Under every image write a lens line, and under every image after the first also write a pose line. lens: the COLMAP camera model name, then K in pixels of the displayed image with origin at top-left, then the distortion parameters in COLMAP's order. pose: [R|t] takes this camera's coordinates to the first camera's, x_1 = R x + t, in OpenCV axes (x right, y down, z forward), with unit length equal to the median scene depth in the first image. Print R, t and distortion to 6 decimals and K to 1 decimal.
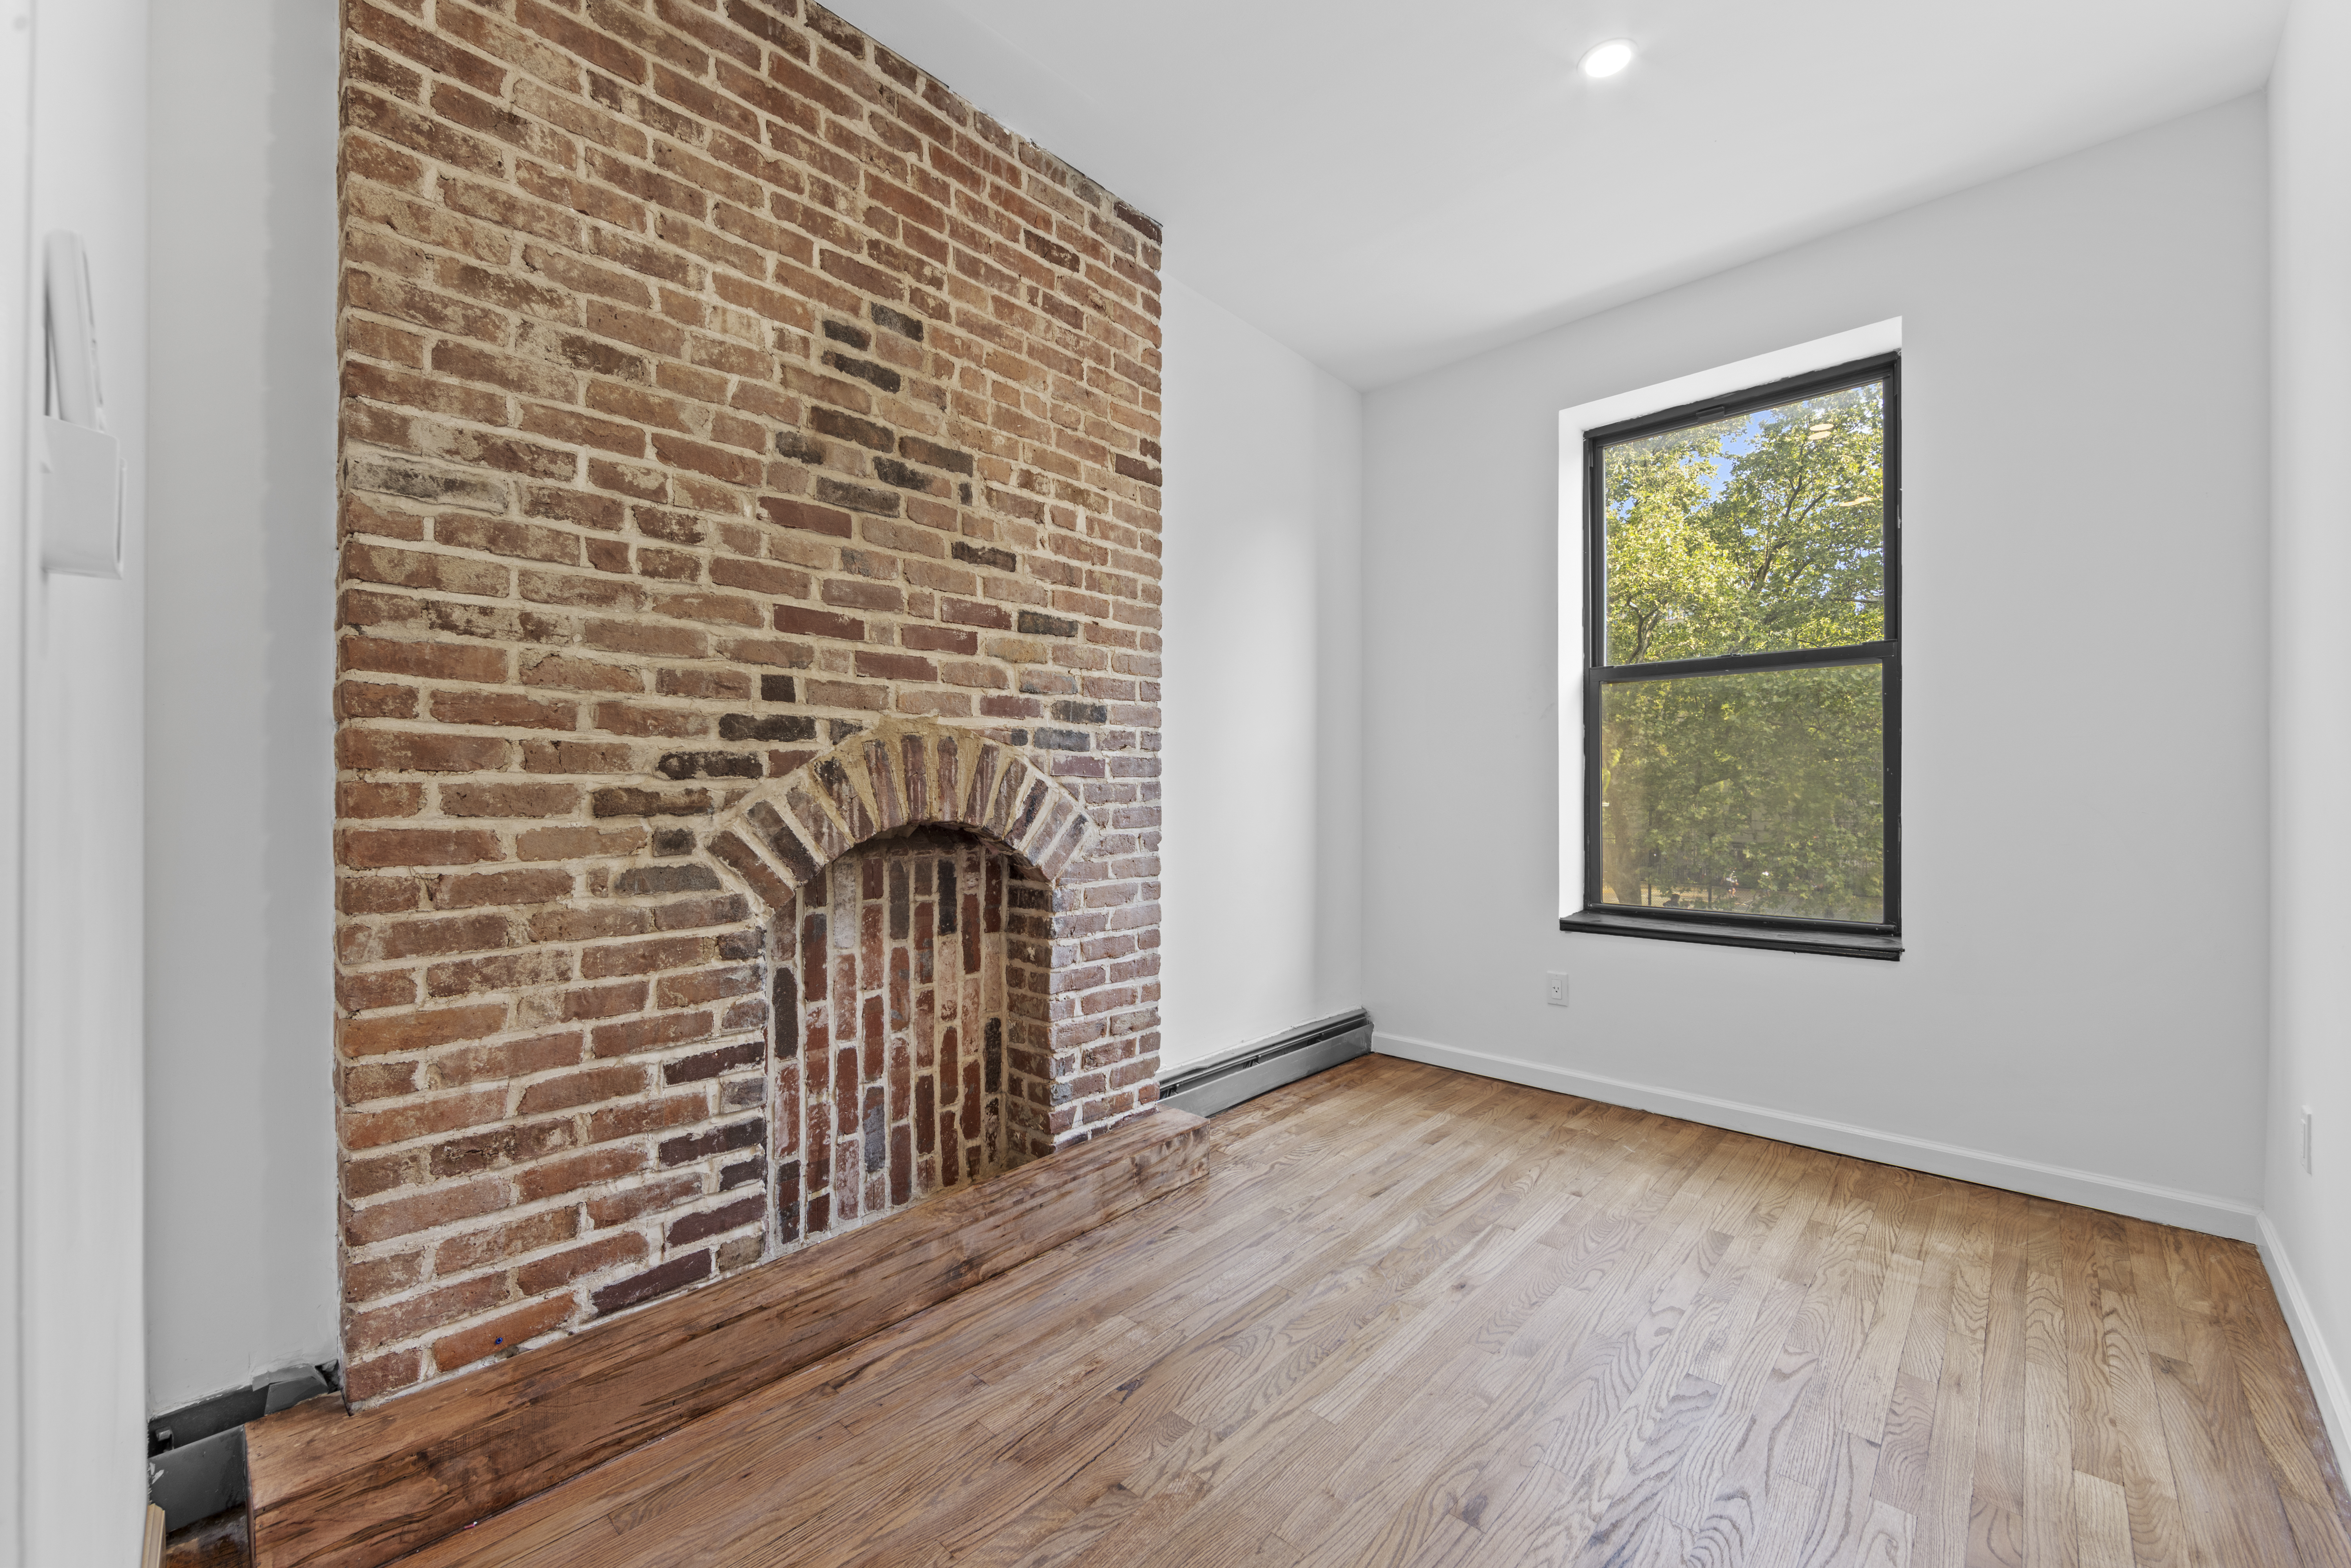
lens RADIAL K [[920.5, 0, 1164.7], [0, 920.5, 799.6], [0, 0, 1]] dist [-0.000999, -0.000558]
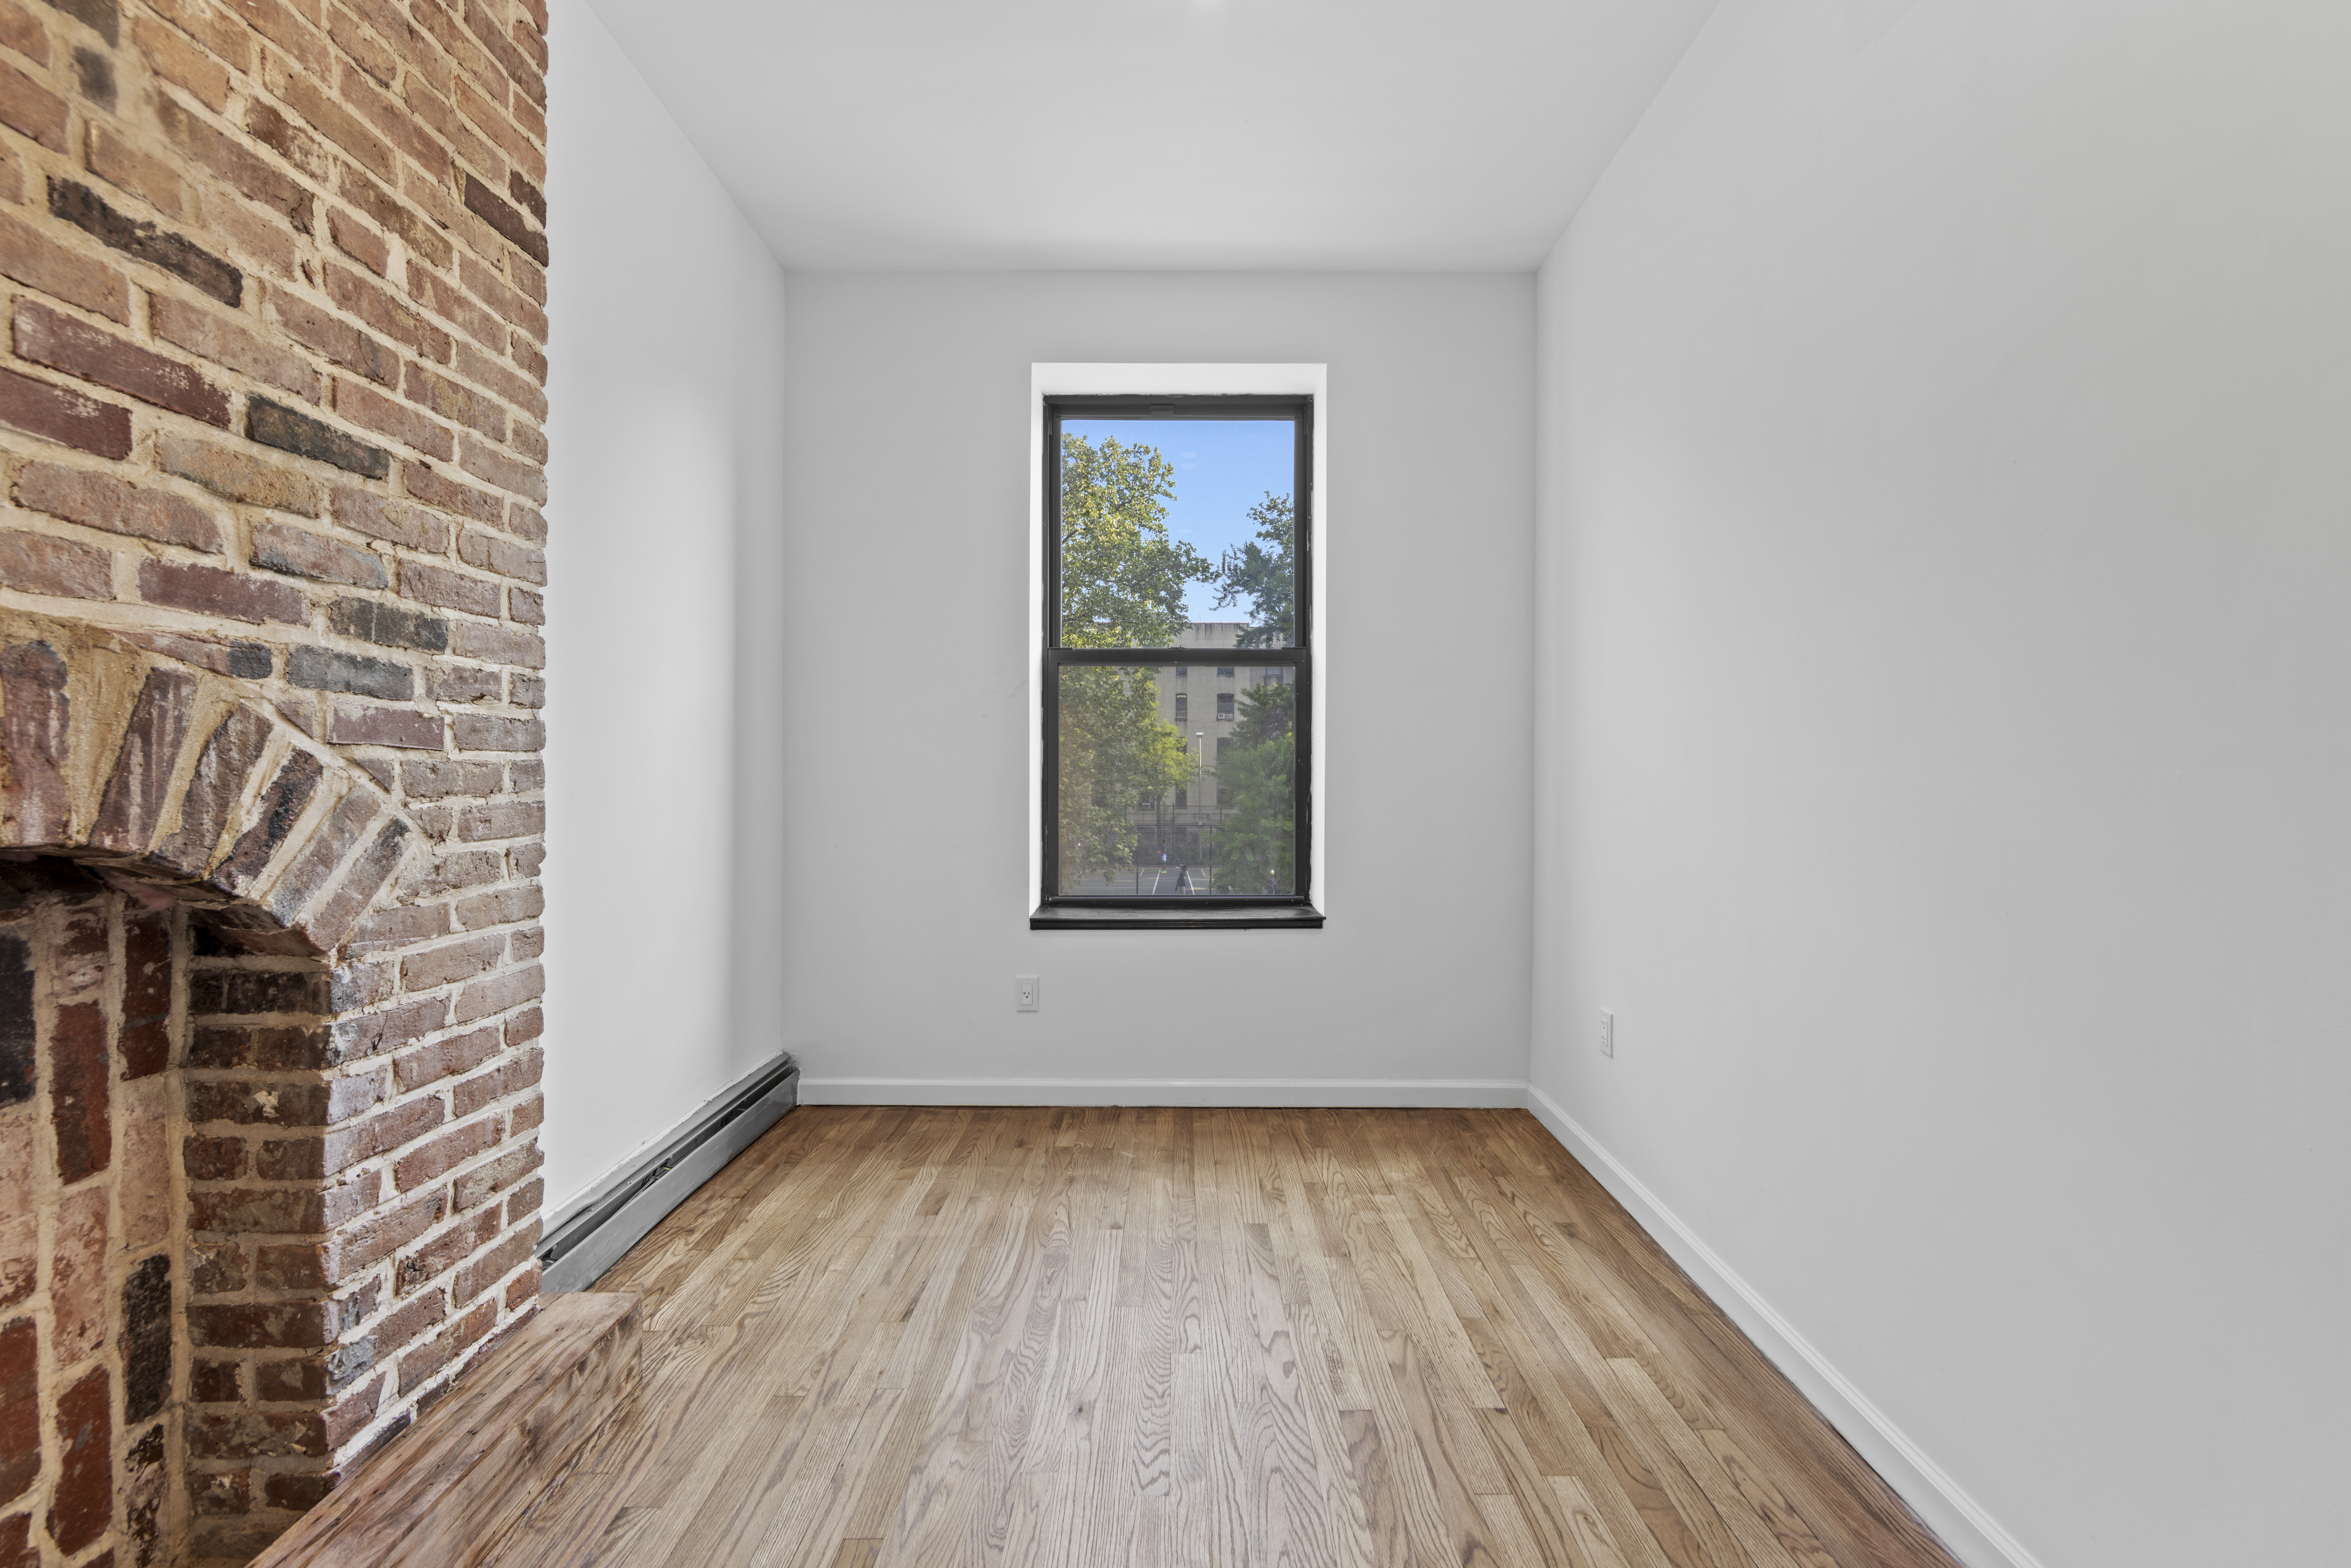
lens RADIAL K [[920.5, 0, 1167.1], [0, 920.5, 786.3], [0, 0, 1]] dist [-0.000999, -0.000558]
pose [[0.728081, -0.002206, 0.685487, -0.127870], [0.001697, 0.999998, 0.001416, -0.002490], [-0.685489, 0.000132, 0.728083, 0.304148]]
